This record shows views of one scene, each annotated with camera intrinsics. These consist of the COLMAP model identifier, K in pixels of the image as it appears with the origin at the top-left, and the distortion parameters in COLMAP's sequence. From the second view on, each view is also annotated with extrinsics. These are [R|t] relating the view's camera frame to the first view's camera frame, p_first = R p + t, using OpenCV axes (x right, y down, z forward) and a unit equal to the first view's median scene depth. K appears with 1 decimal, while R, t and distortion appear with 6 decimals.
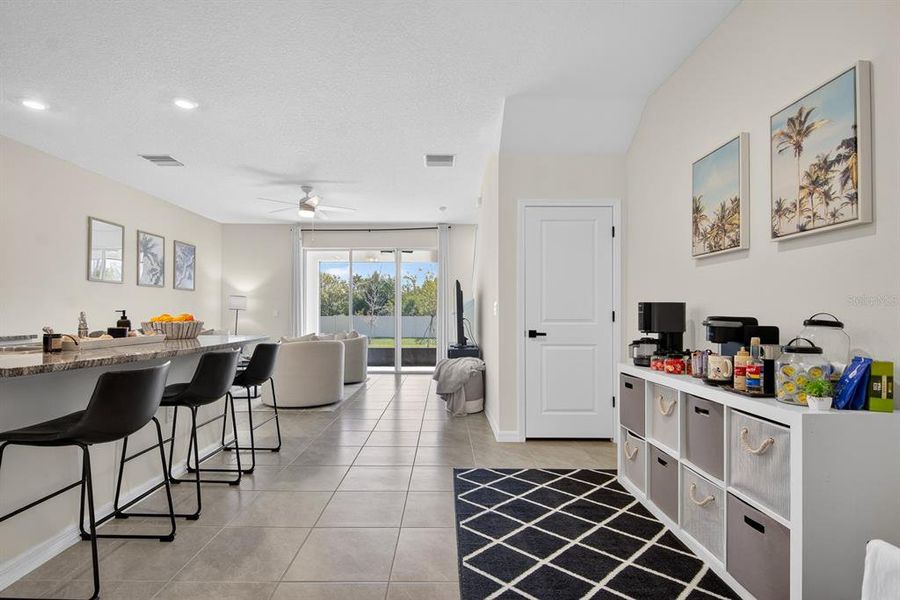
lens RADIAL K [[432.4, 0, 446.7], [0, 432.4, 303.0], [0, 0, 1]] dist [0.002353, -0.000978]
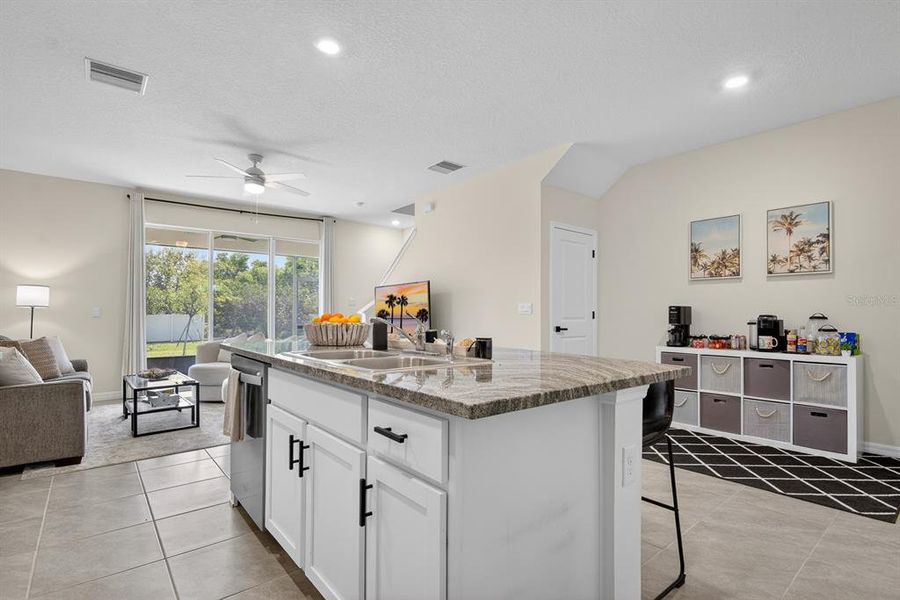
lens RADIAL K [[432.4, 0, 452.8], [0, 432.4, 305.0], [0, 0, 1]] dist [0.002353, -0.000978]
pose [[0.769822, 0.010244, 0.638177, -1.456445], [-0.015506, 0.999876, 0.002654, 0.003764], [-0.638071, -0.011939, 0.769885, 0.386300]]
